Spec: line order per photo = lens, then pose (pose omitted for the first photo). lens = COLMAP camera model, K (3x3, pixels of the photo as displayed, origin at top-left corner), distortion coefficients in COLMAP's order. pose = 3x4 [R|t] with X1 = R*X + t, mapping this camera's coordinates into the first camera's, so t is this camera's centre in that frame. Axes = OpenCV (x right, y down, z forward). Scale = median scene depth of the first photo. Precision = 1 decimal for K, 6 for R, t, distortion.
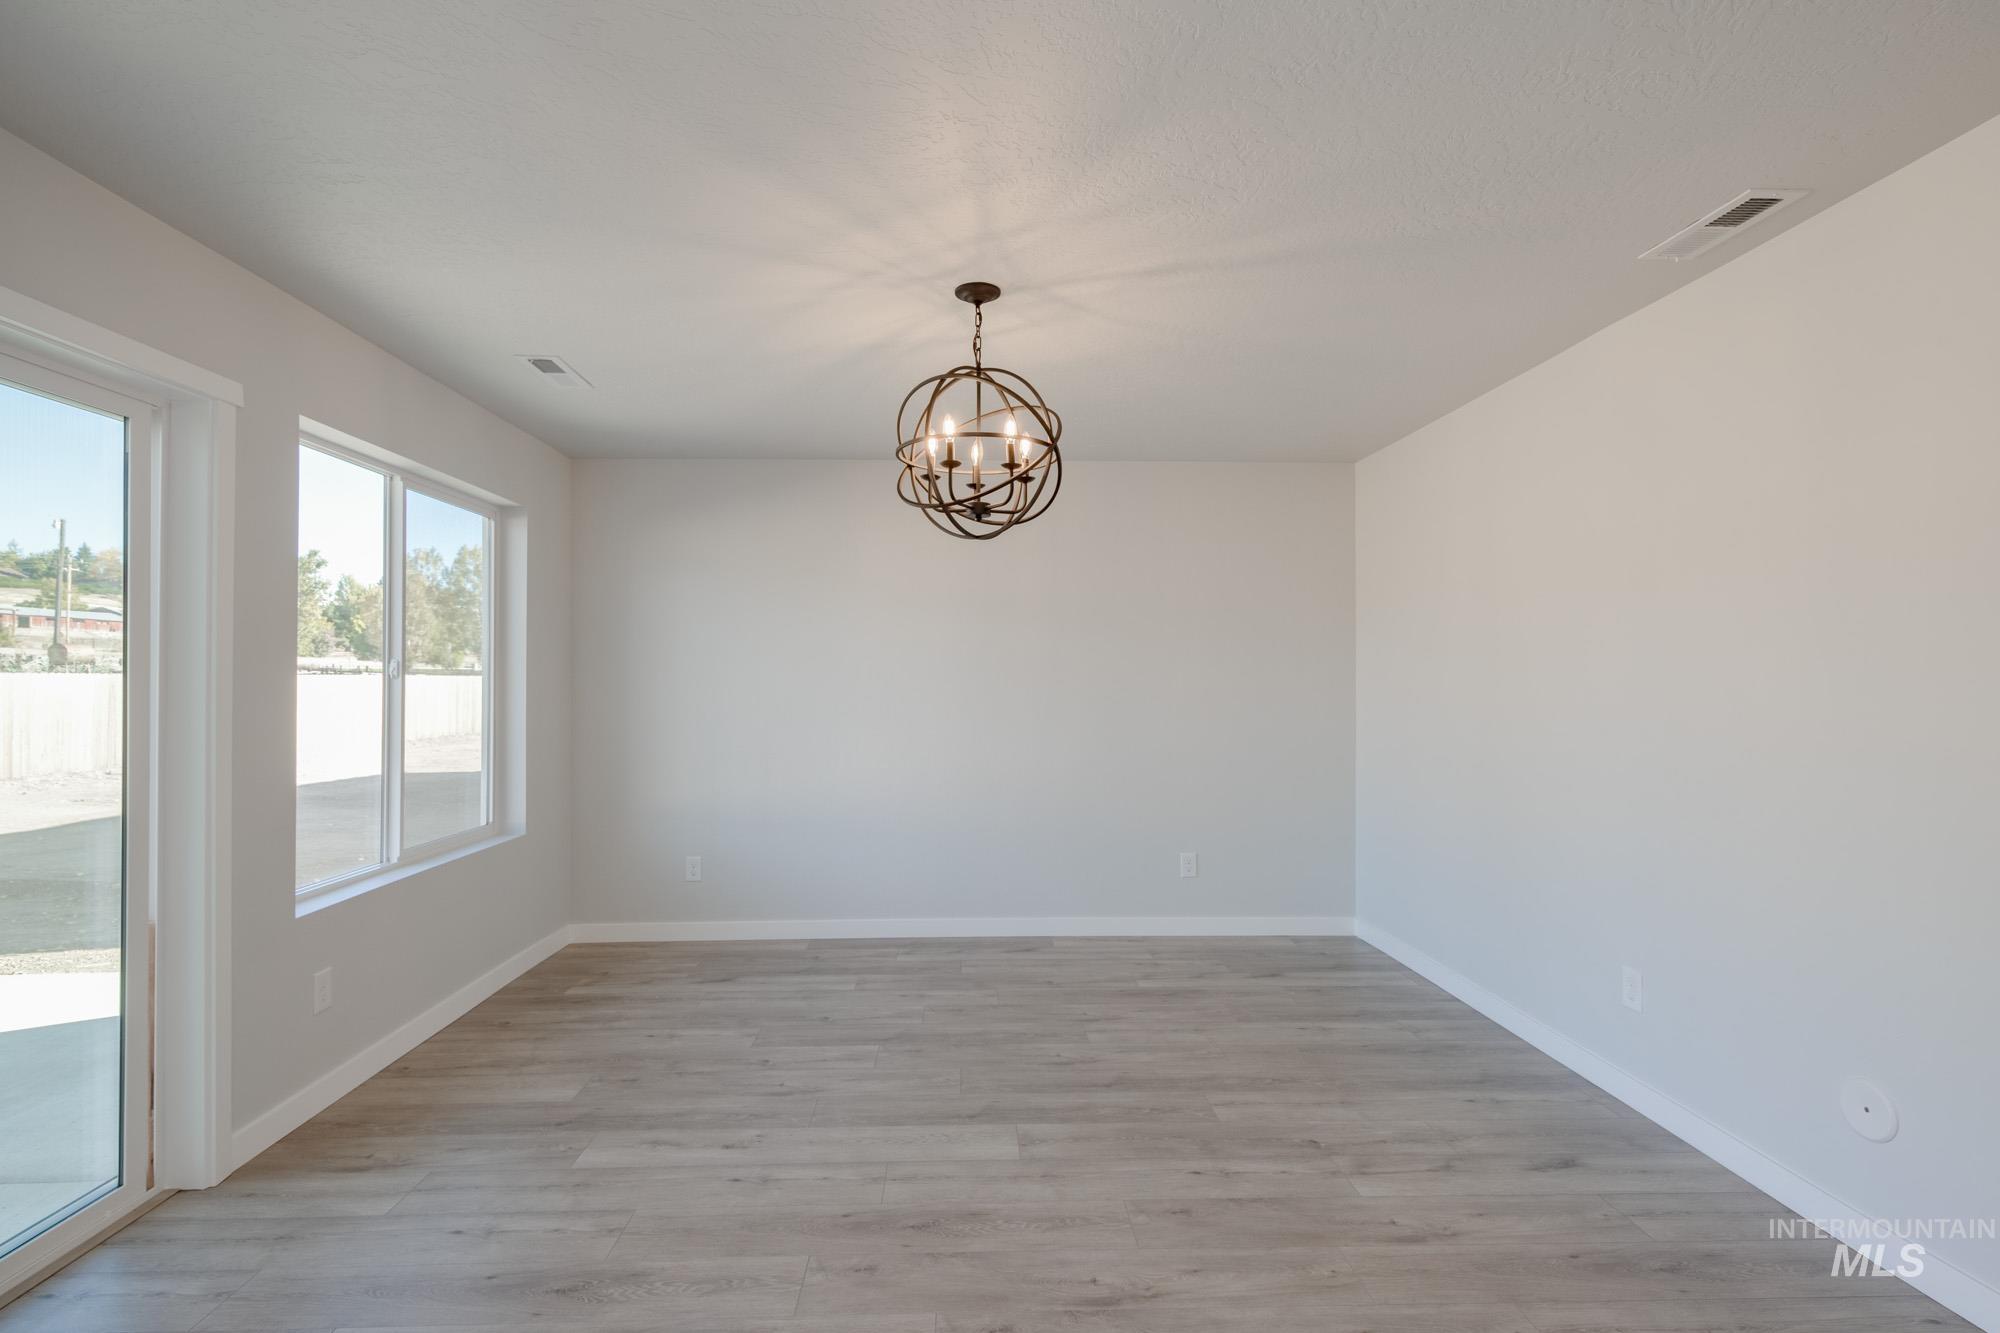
lens RADIAL K [[937.4, 0, 996.0], [0, 937.4, 671.2], [0, 0, 1]] dist [0.017057, -0.008126]
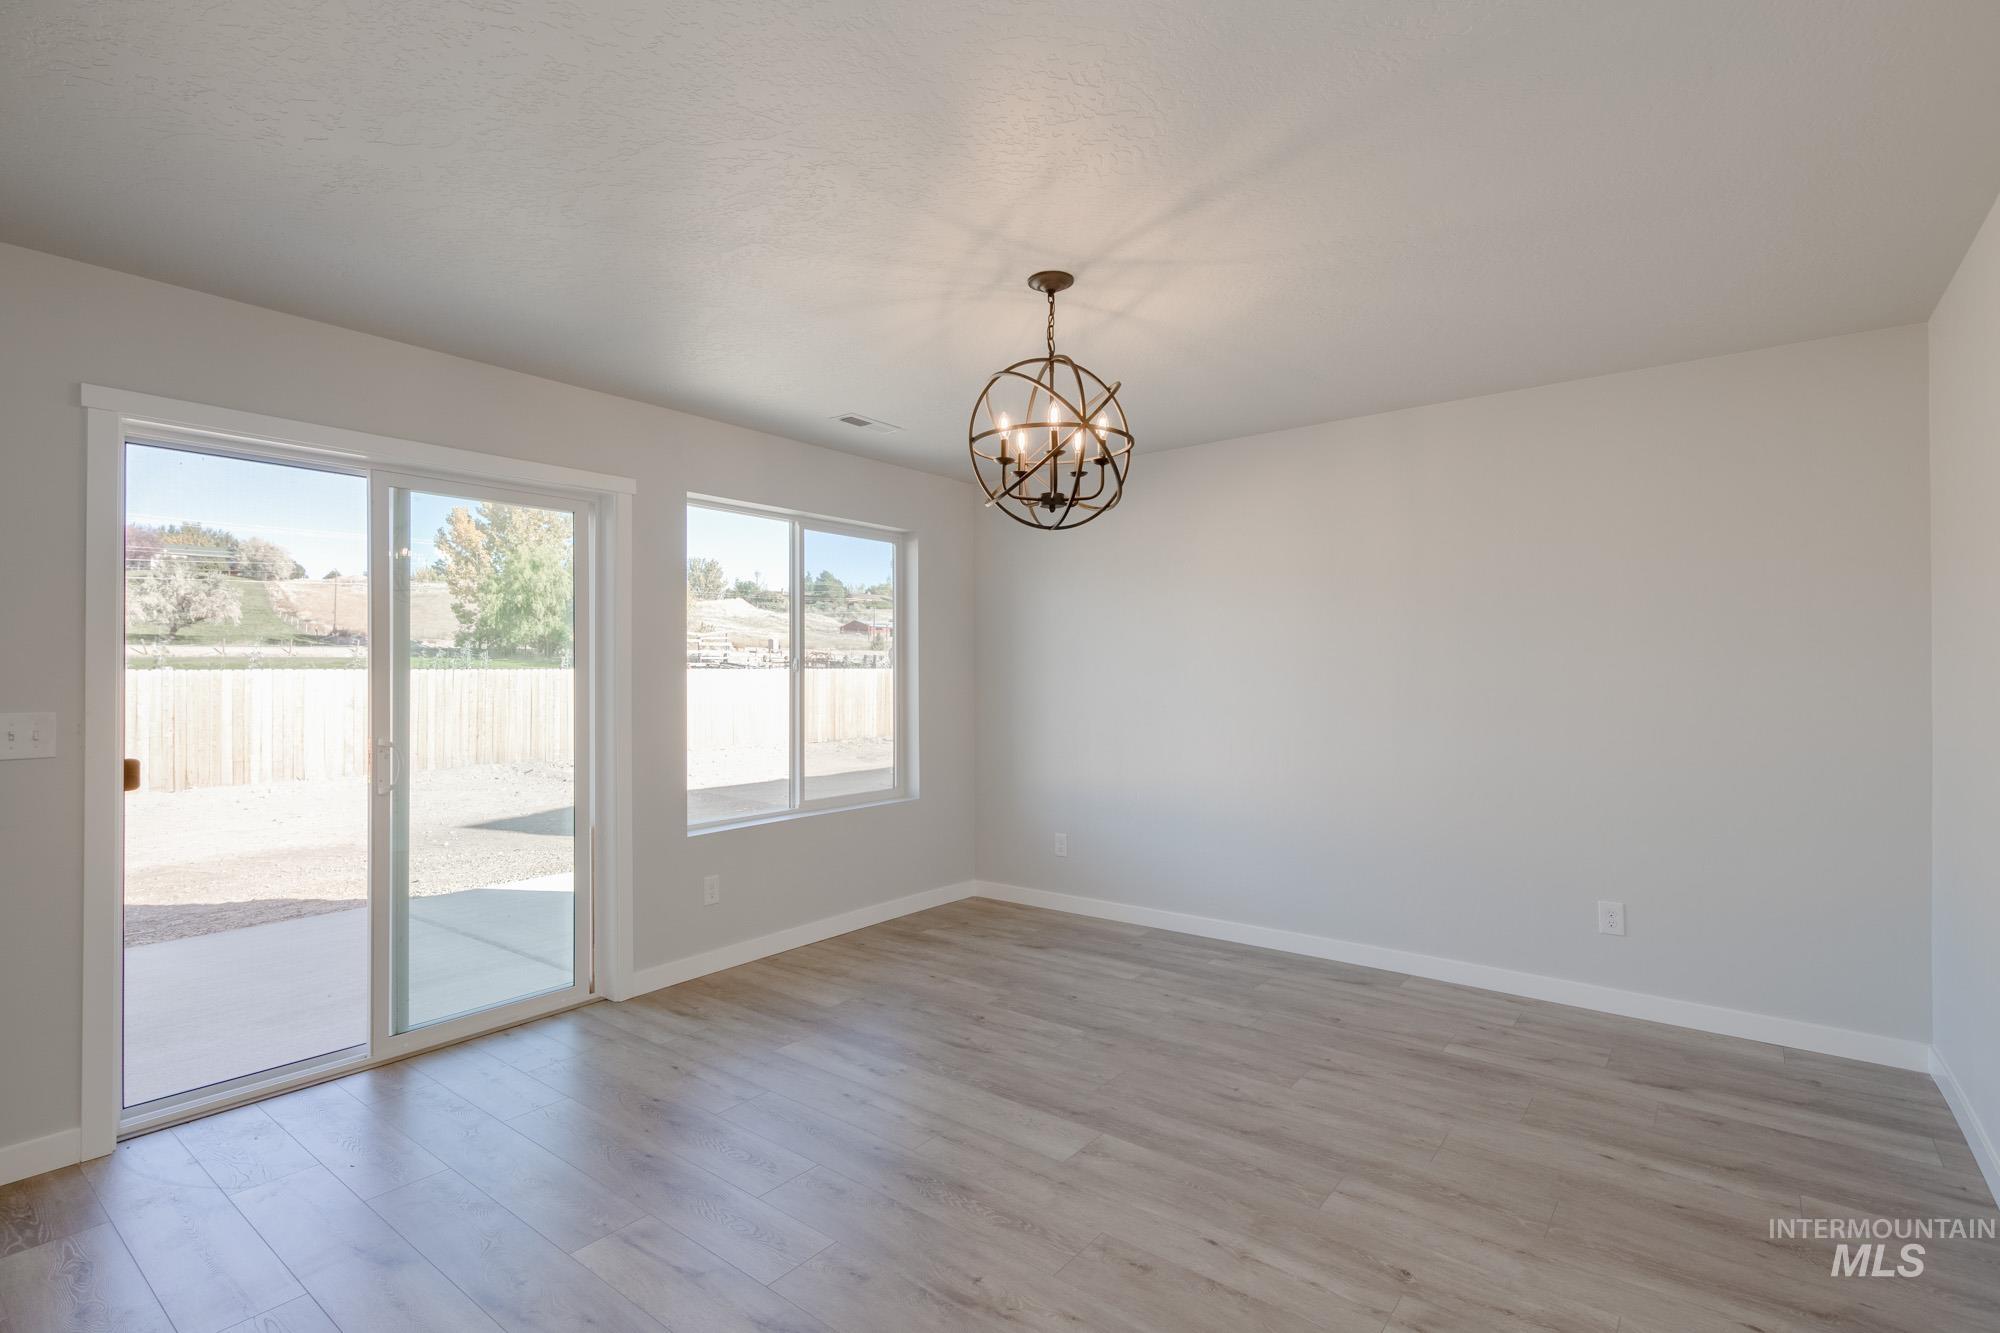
lens RADIAL K [[950.3, 0, 991.1], [0, 950.3, 668.5], [0, 0, 1]] dist [0.019592, -0.007750]
pose [[0.758874, -0.007228, -0.651198, 0.472370], [0.011936, 0.999925, 0.002811, 0.001480], [0.651128, -0.009906, 0.758903, 0.154953]]
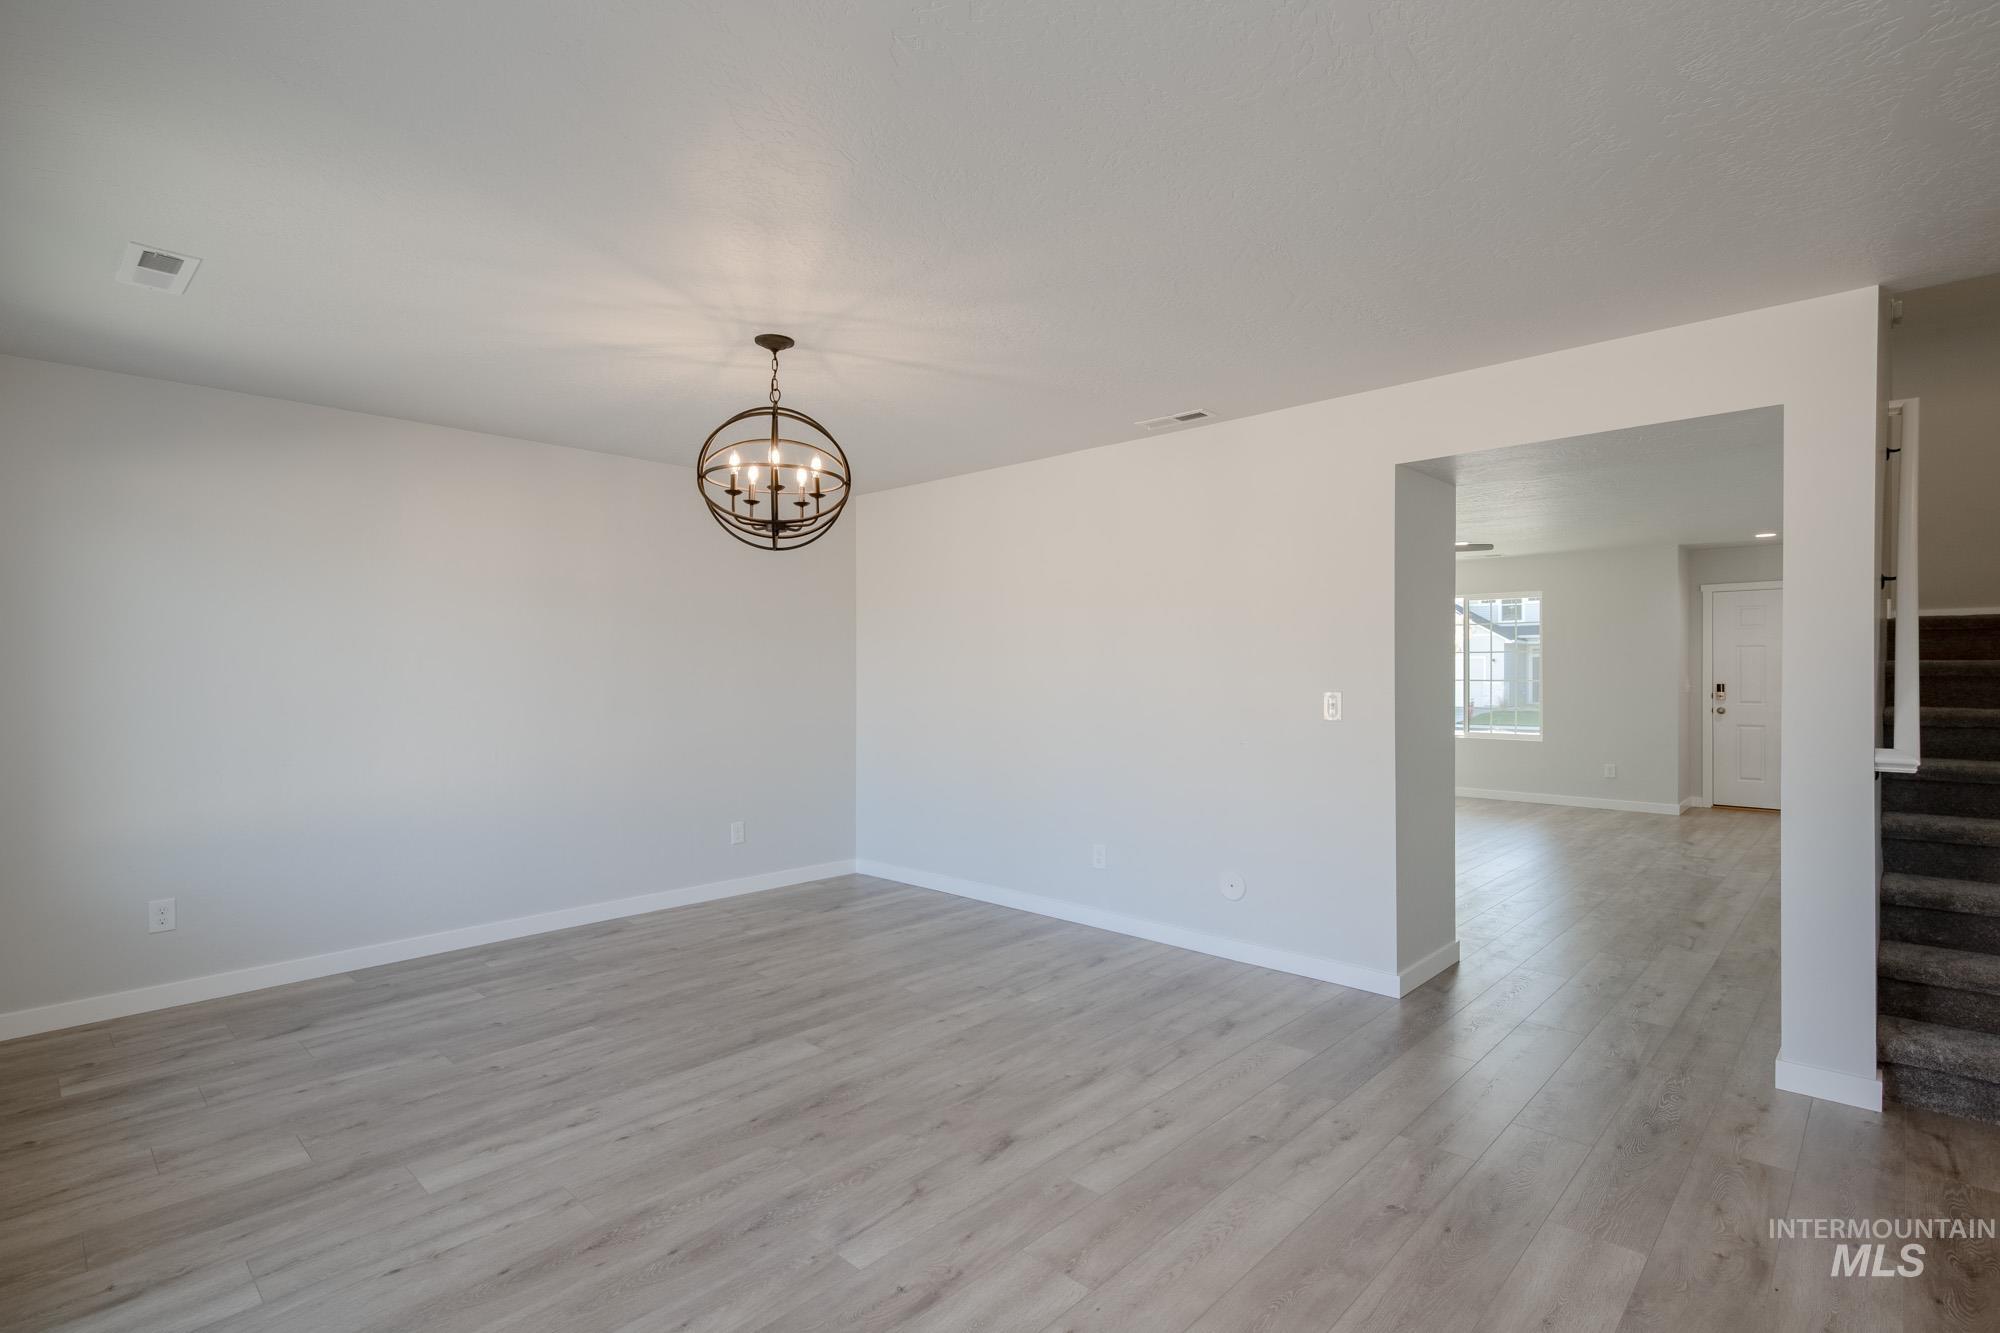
lens RADIAL K [[937.4, 0, 996.0], [0, 937.4, 671.2], [0, 0, 1]] dist [0.017057, -0.008126]
pose [[0.715174, -0.001370, 0.698945, -0.523962], [-0.005422, 0.999957, 0.007508, 0.001762], [-0.698925, -0.009159, 0.715136, -0.037208]]
